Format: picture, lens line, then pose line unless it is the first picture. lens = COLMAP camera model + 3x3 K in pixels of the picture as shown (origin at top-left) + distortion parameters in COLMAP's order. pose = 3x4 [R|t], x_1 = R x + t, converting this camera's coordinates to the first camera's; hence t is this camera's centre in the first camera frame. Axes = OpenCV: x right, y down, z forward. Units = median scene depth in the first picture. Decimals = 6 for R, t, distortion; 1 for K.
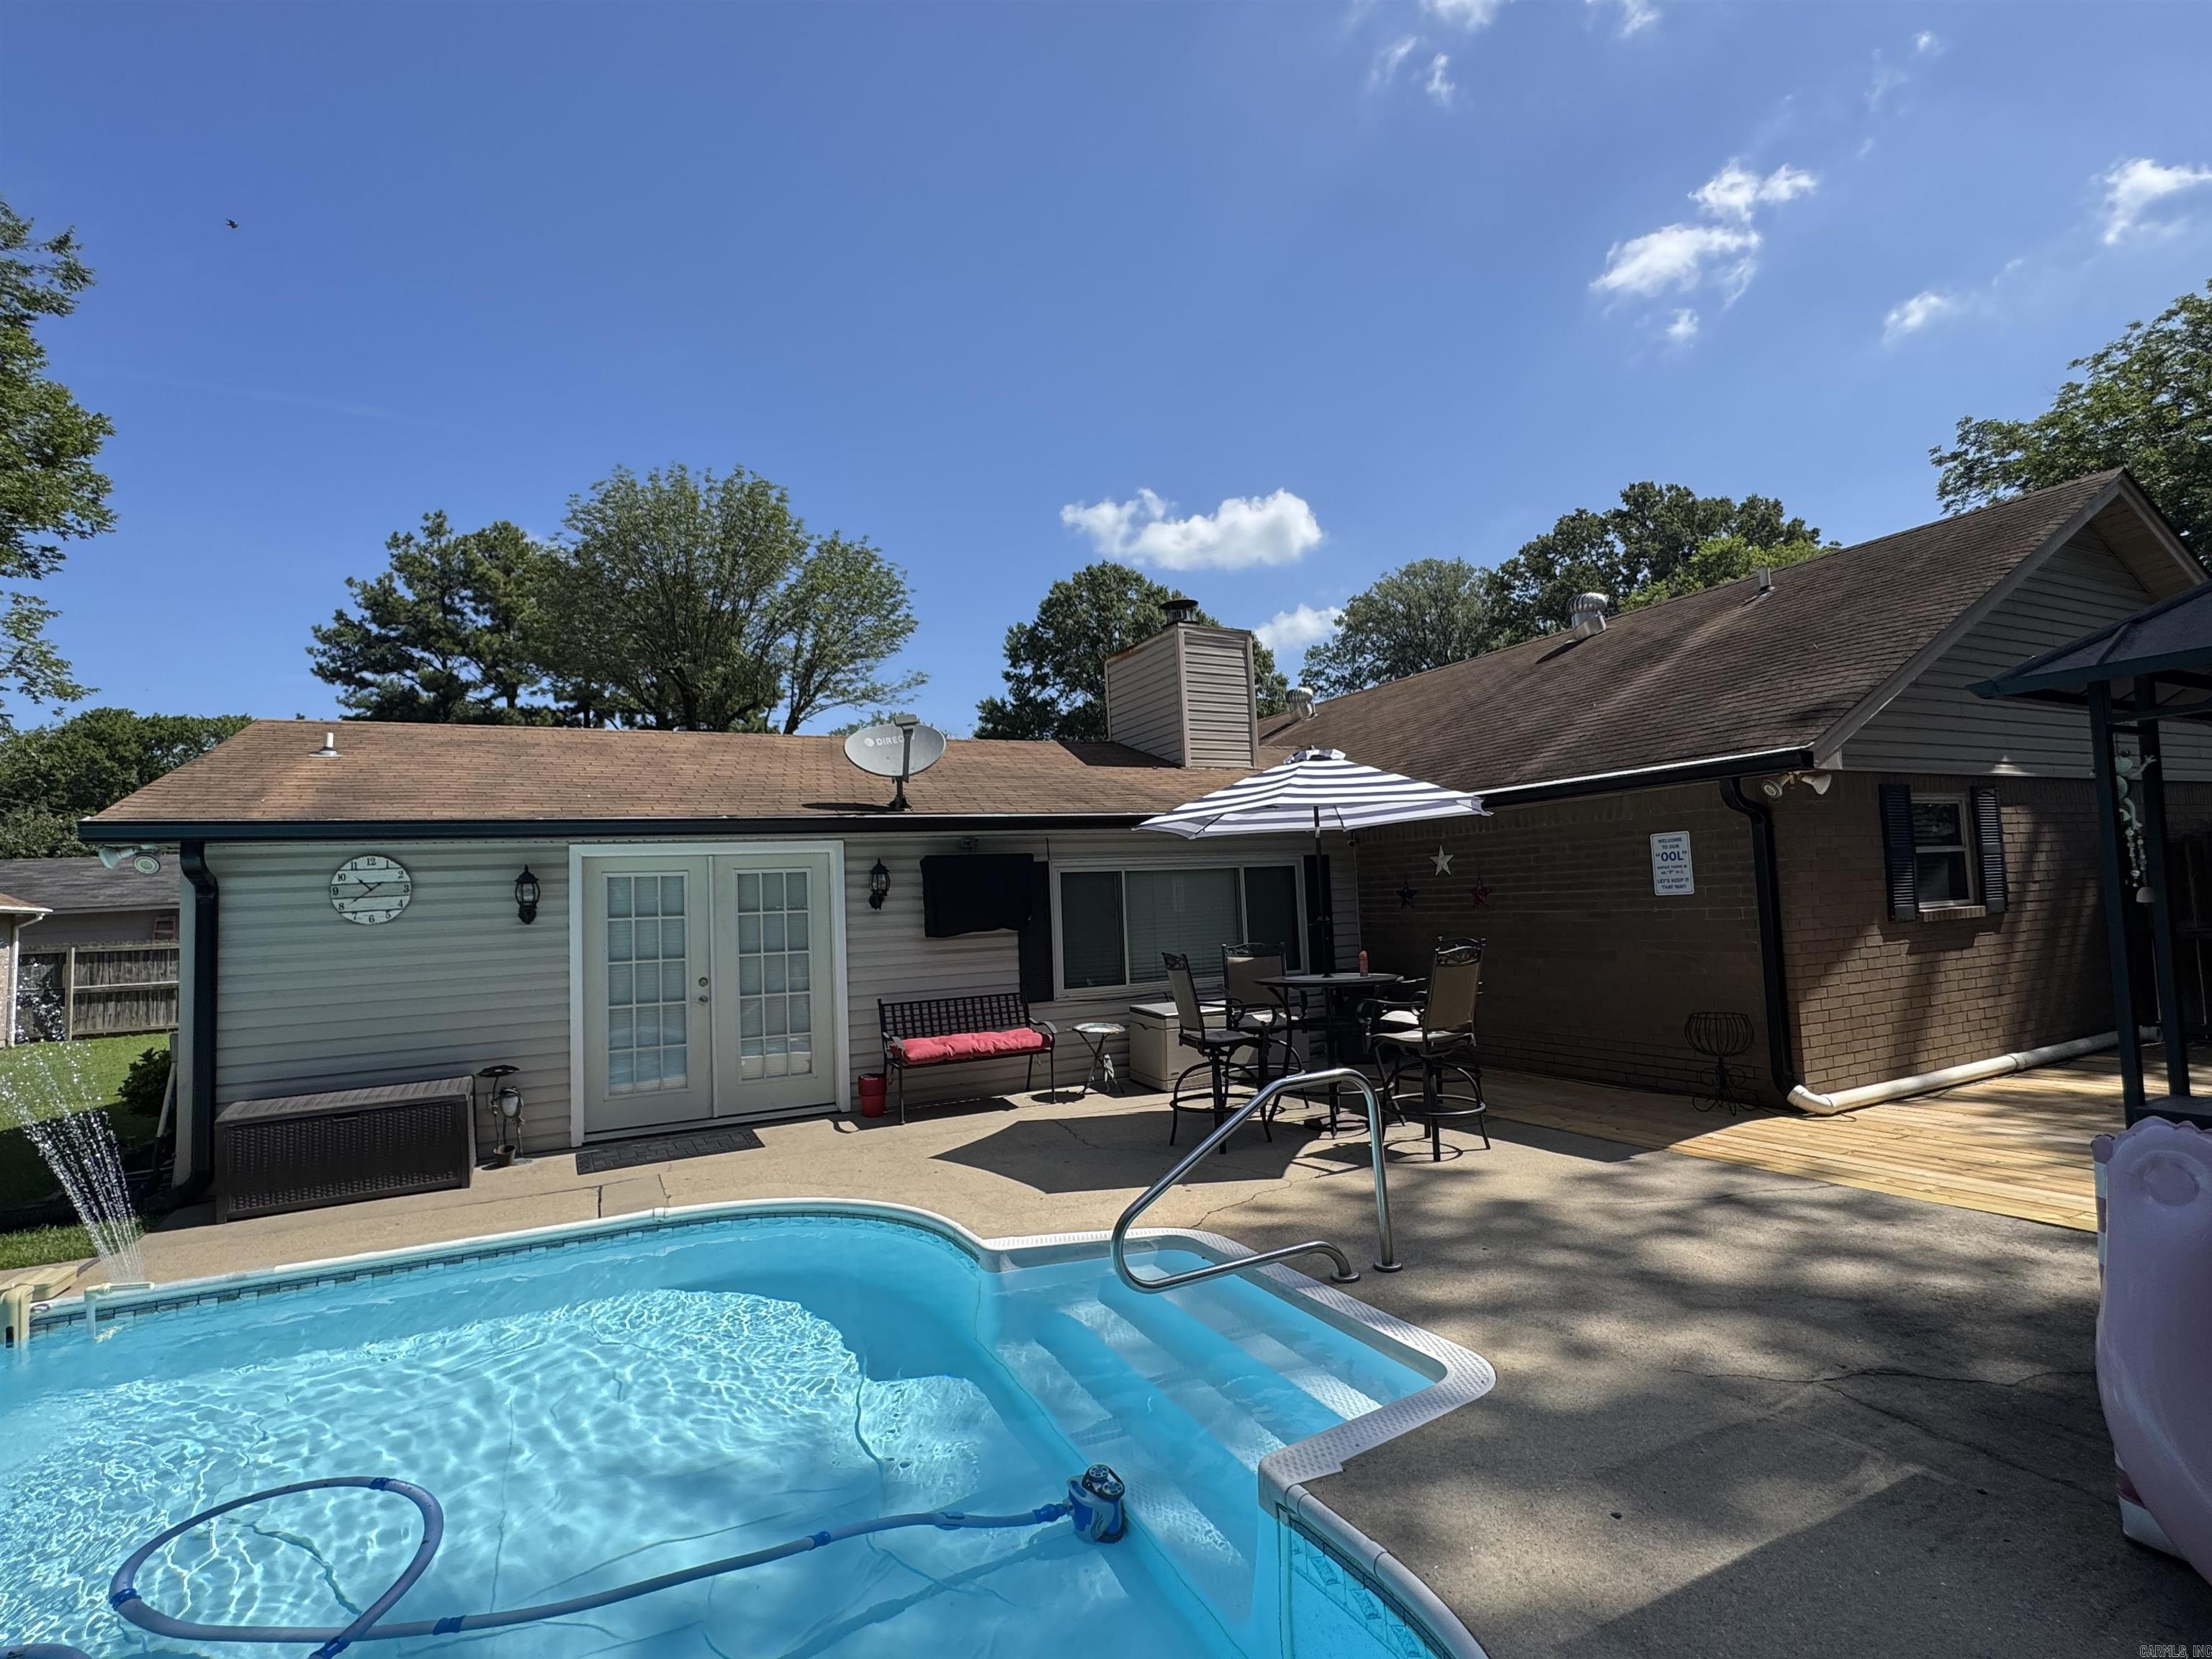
lens RADIAL K [[1075.1, 0, 1099.7], [0, 1075.1, 831.1], [0, 0, 1]] dist [-0.001175, -0.001609]
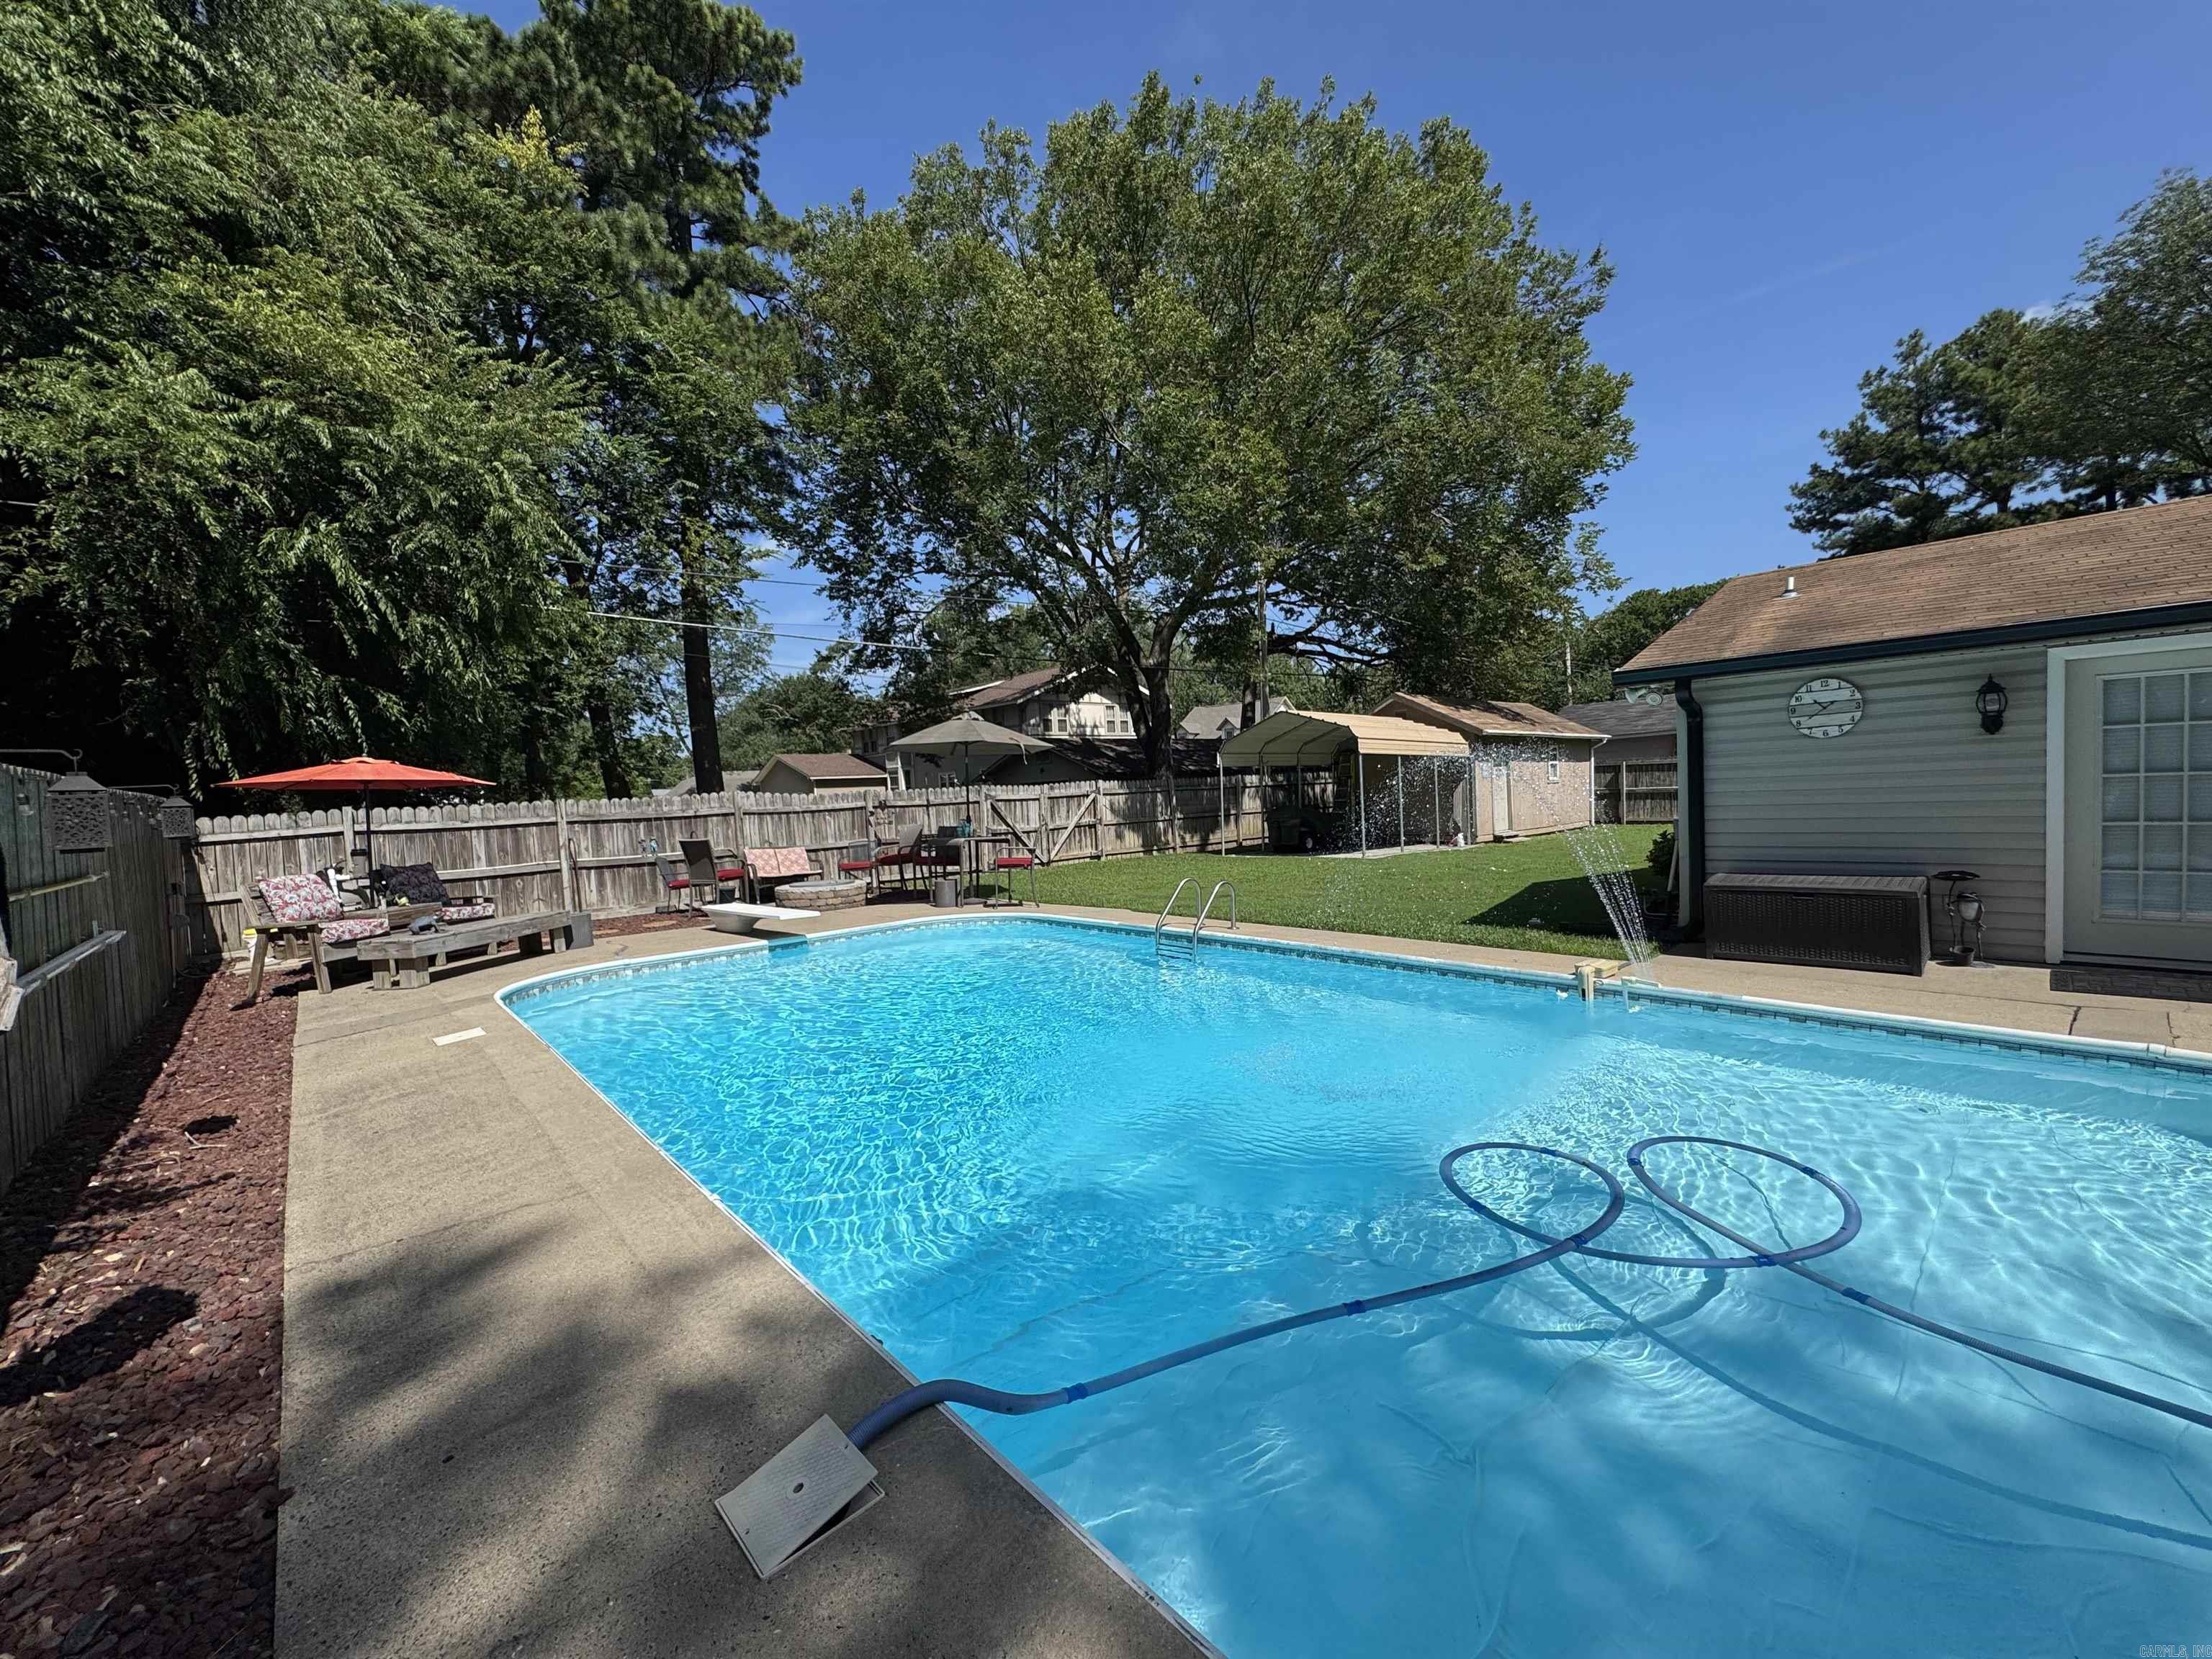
lens RADIAL K [[884.5, 0, 1109.2], [0, 884.5, 829.3], [0, 0, 1]] dist [-0.002375, -0.000410]
pose [[0.276022, 0.074927, -0.958226, 0.026785], [0.100514, 0.989240, 0.106306, 0.003956], [0.955881, -0.125657, 0.265521, -0.007956]]
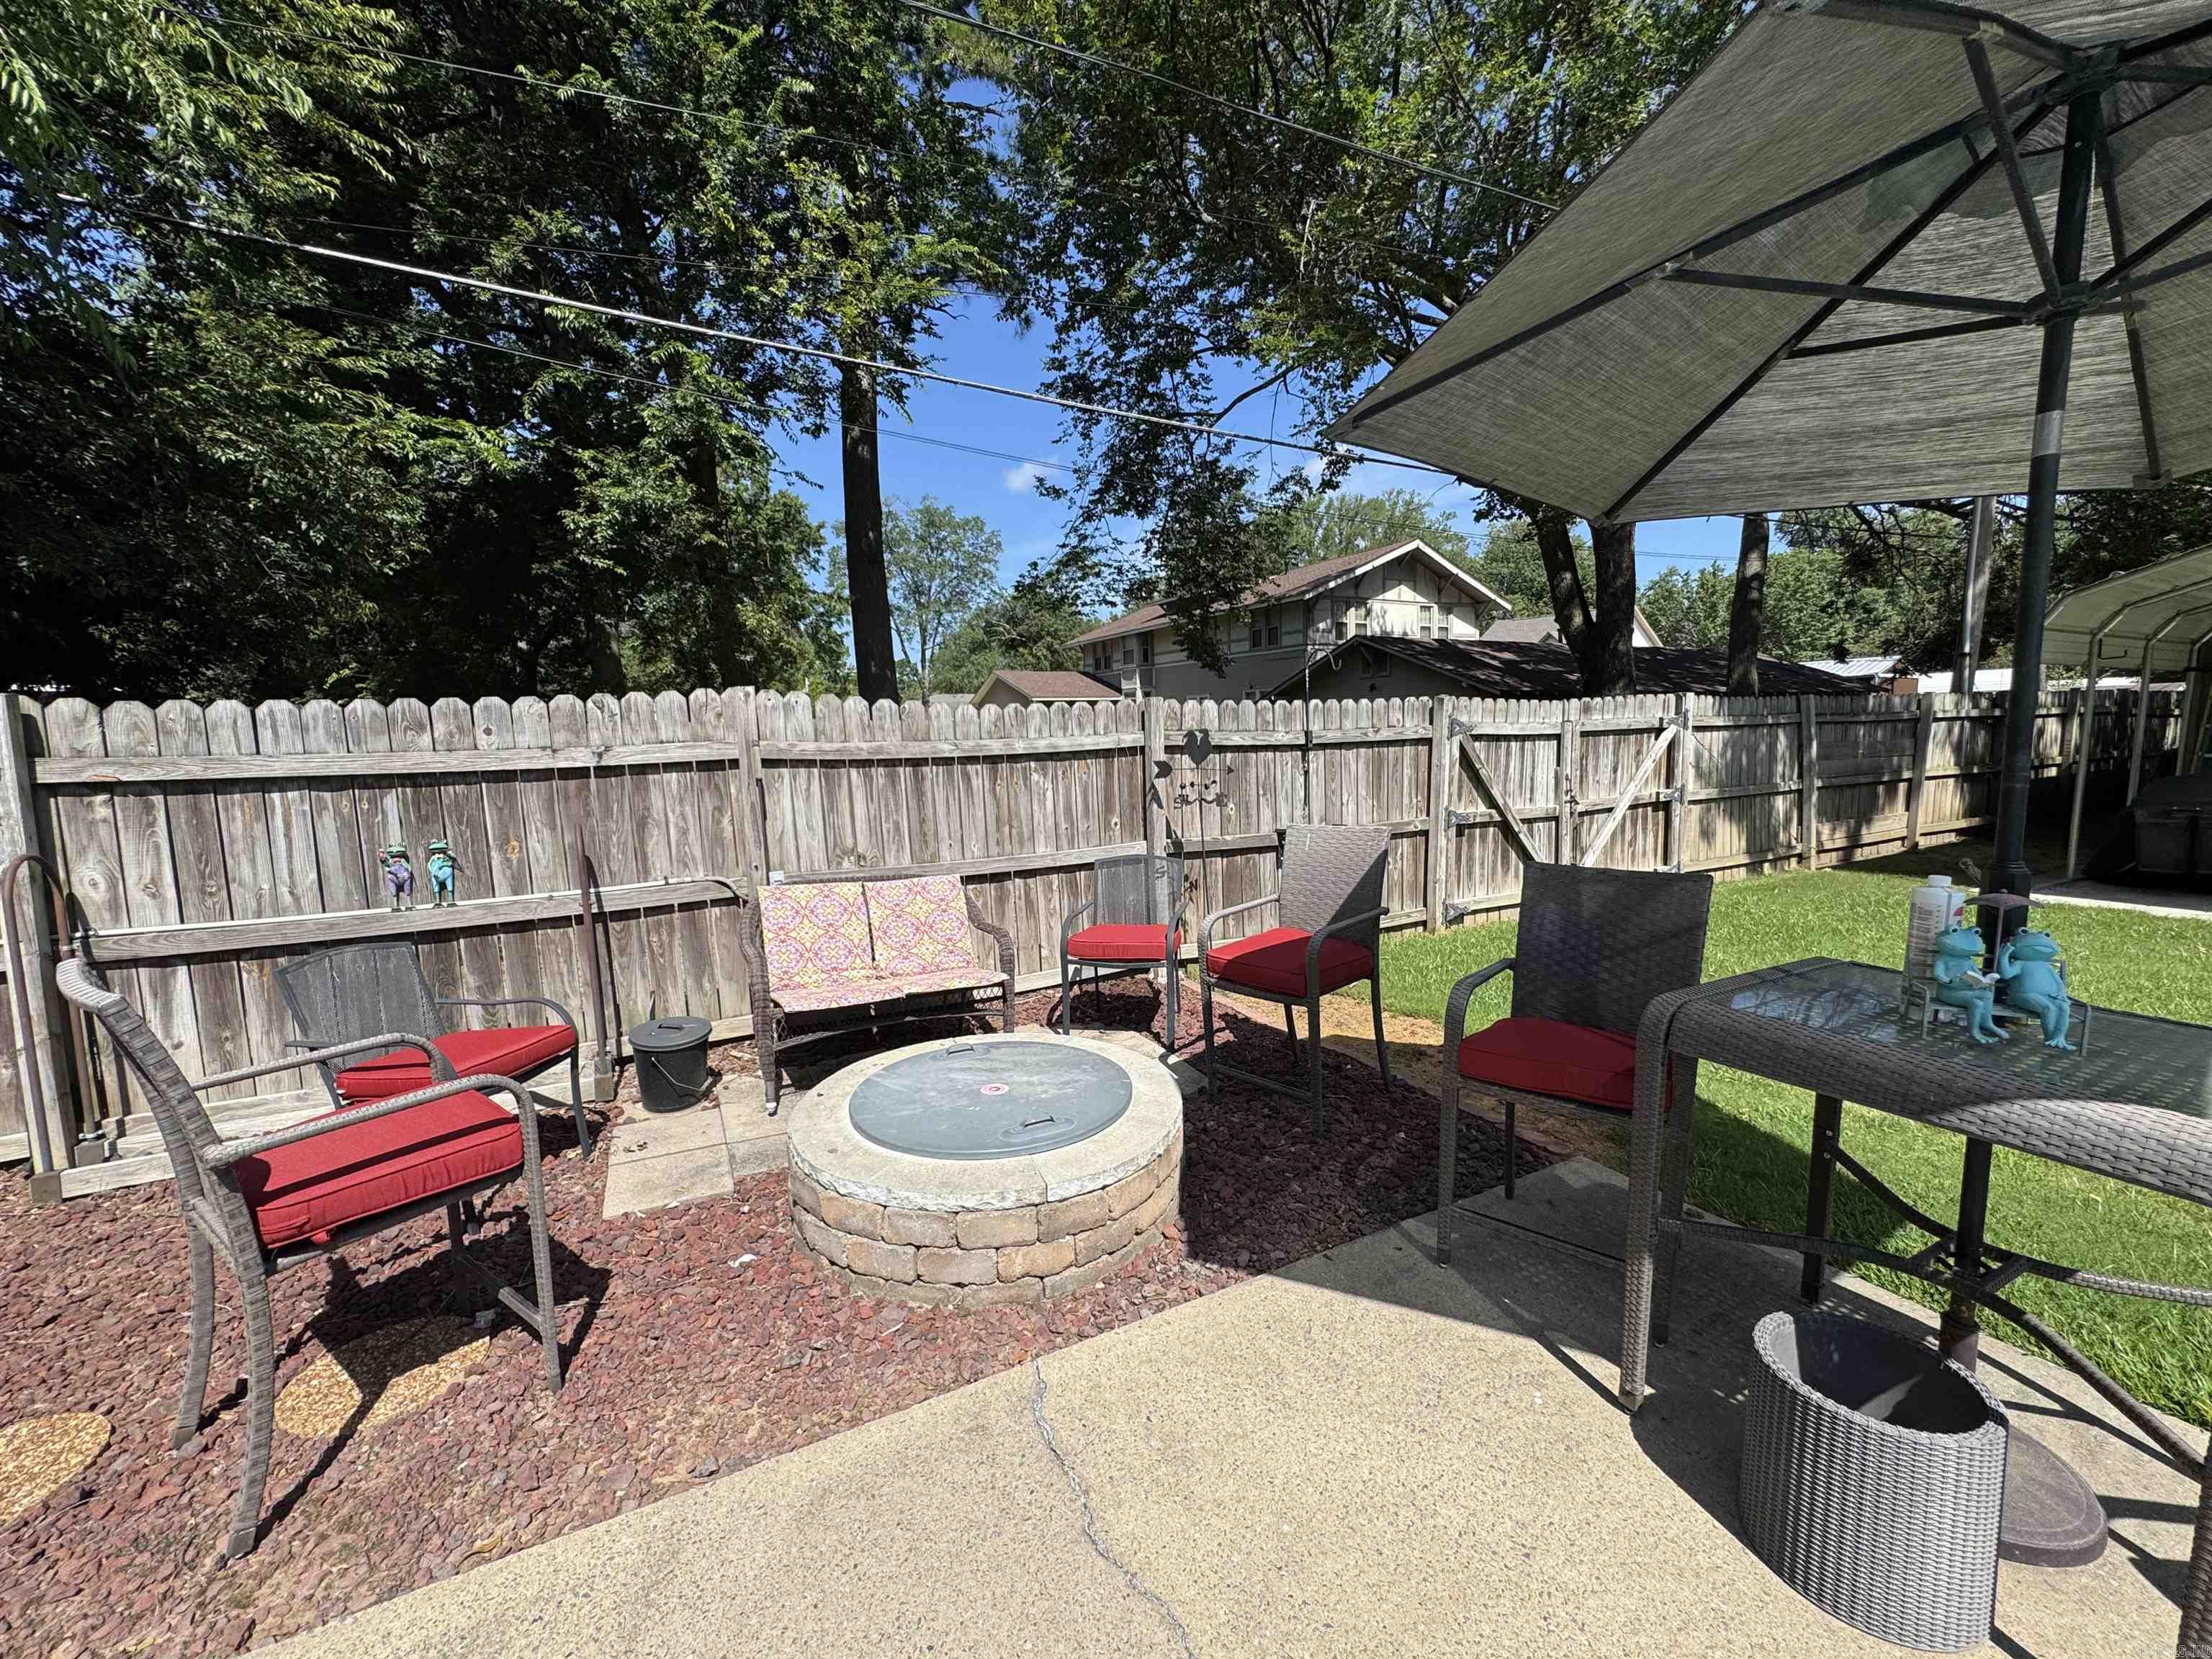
lens RADIAL K [[884.5, 0, 1104.4], [0, 884.5, 828.1], [0, 0, 1]] dist [-0.002375, -0.000410]
pose [[0.027829, 0.155817, -0.987394, -1.251549], [0.090195, 0.983356, 0.157722, 0.057051], [0.995535, -0.093447, 0.013312, -0.039787]]
